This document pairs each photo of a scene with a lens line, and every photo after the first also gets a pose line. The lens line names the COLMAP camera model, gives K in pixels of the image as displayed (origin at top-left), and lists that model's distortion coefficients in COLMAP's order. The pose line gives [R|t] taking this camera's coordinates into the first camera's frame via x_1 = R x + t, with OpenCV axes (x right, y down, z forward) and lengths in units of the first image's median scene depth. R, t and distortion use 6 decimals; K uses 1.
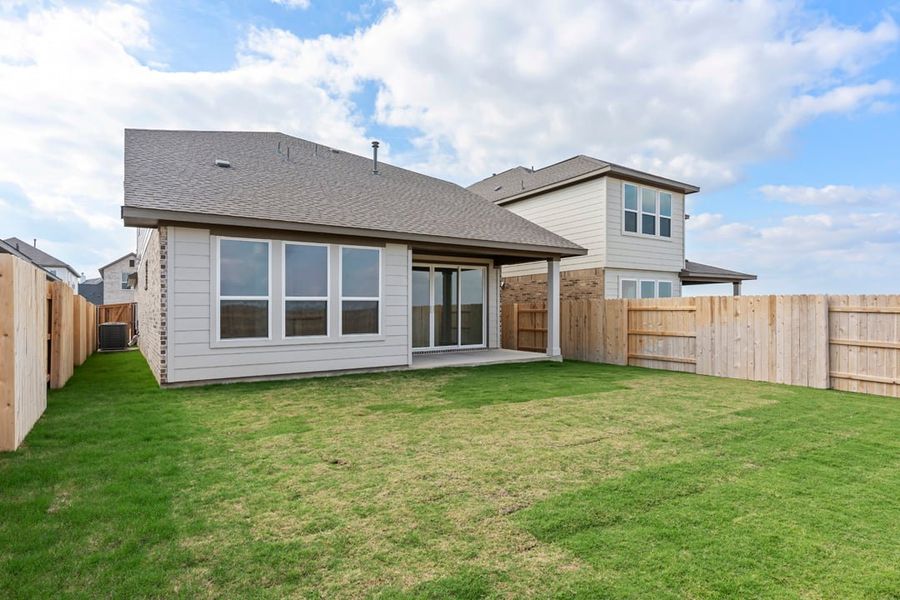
lens RADIAL K [[511.7, 0, 477.6], [0, 511.7, 306.9], [0, 0, 1]] dist [-0.008928, 0.000626]
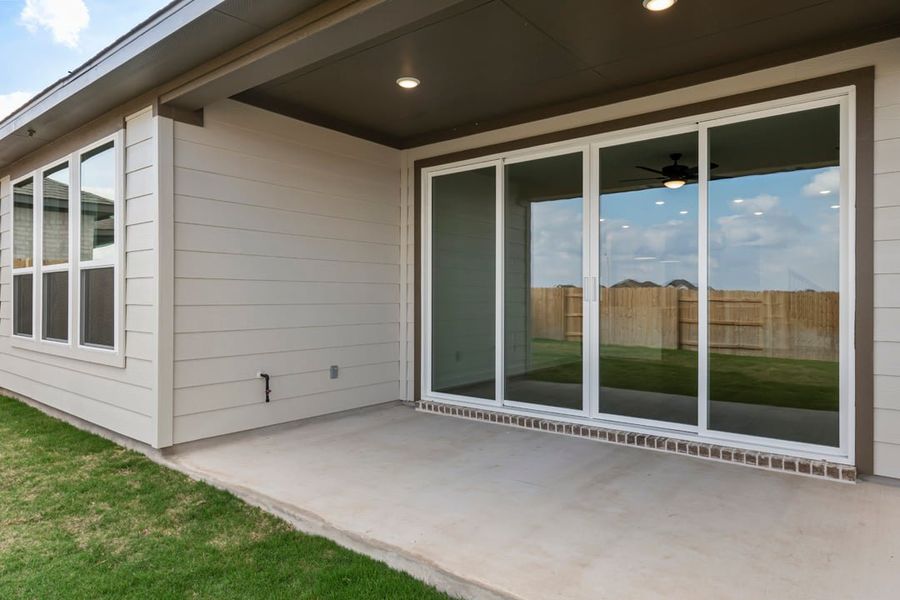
lens RADIAL K [[557.2, 0, 429.4], [0, 557.2, 291.8], [0, 0, 1]] dist [0.002217, 0.000527]
pose [[0.248509, 0.000250, -0.968630, 0.244570], [0.004747, 0.999988, 0.001475, 0.006855], [0.968618, -0.004965, 0.248505, 0.972215]]
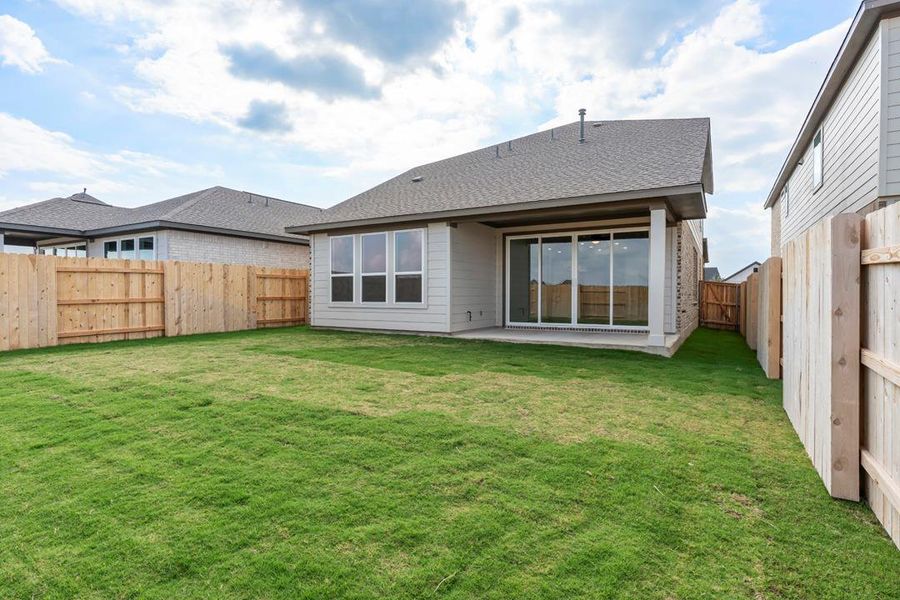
lens RADIAL K [[475.9, 0, 415.5], [0, 475.9, 301.6], [0, 0, 1]] dist [-0.018195, 0.000663]
pose [[0.365881, 0.023444, -0.930366, 0.694871], [0.003876, 0.999636, 0.026714, 0.017869], [0.930654, -0.013380, 0.365657, 0.507413]]
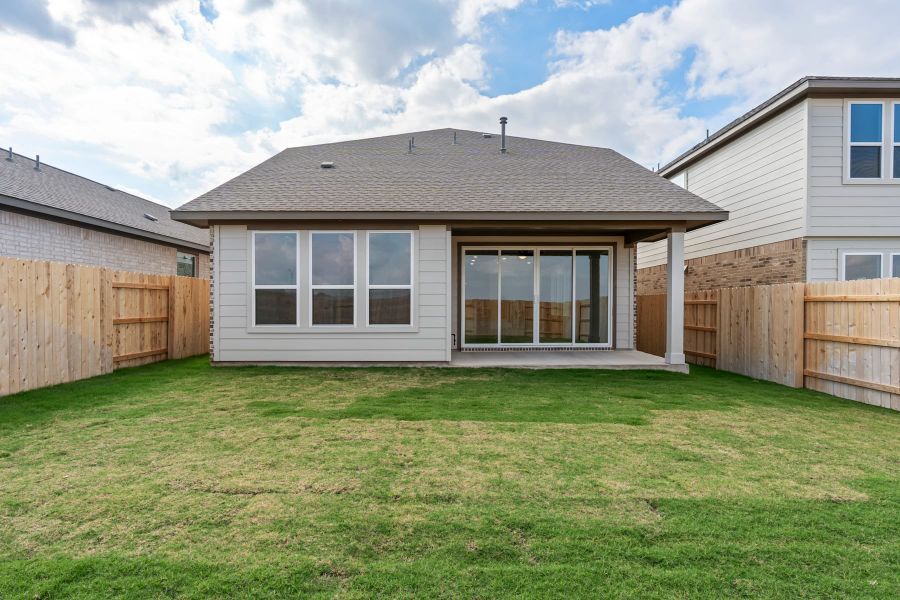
lens RADIAL K [[511.7, 0, 441.5], [0, 511.7, 303.5], [0, 0, 1]] dist [-0.008928, 0.000626]
pose [[0.812455, 0.007213, -0.582979, 0.331074], [-0.001823, 0.999950, 0.009830, 0.004198], [0.583021, -0.006924, 0.812428, 0.247889]]
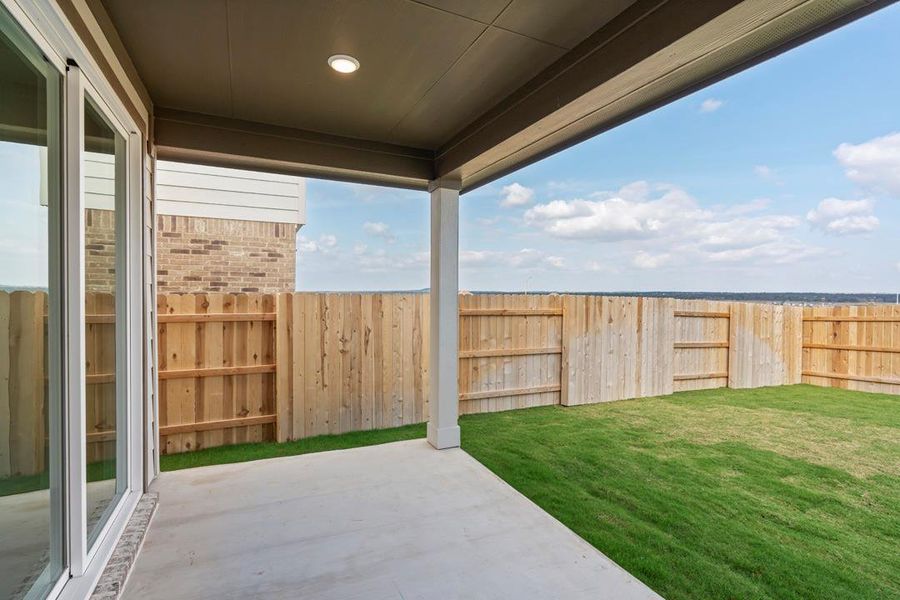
lens RADIAL K [[426.6, 0, 440.5], [0, 426.6, 300.8], [0, 0, 1]] dist [-0.015644, 0.001057]
pose [[0.186168, -0.001462, 0.982517, -0.172541], [-0.022331, 0.999734, 0.005719, -0.012371], [-0.982264, -0.023005, 0.186086, 1.041029]]
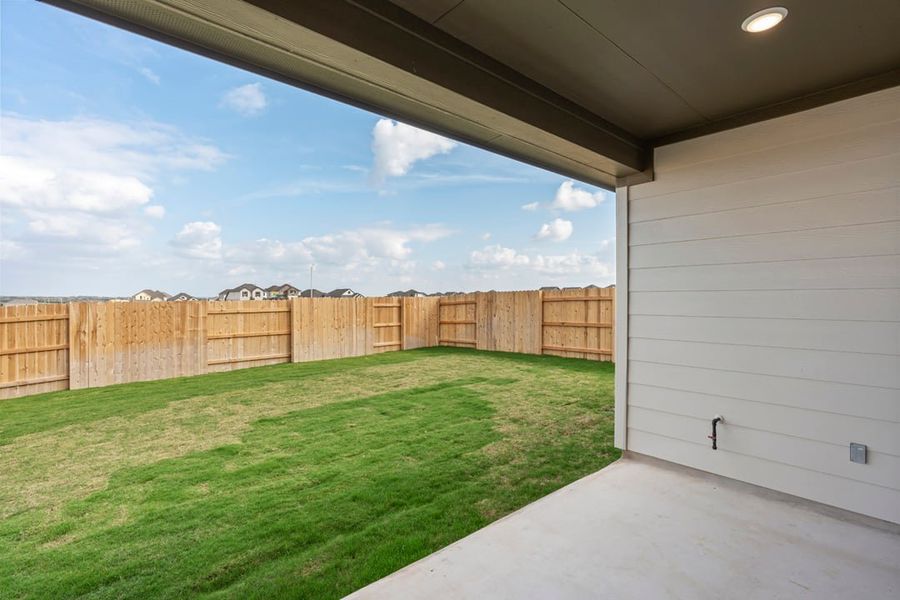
lens RADIAL K [[421.3, 0, 451.5], [0, 421.3, 297.4], [0, 0, 1]] dist [-0.000868, -0.000005]
pose [[-0.994241, 0.010394, -0.106659, 0.047631], [0.012057, 0.999815, -0.014962, -0.010940], [0.106484, -0.016162, -0.994183, 1.199159]]
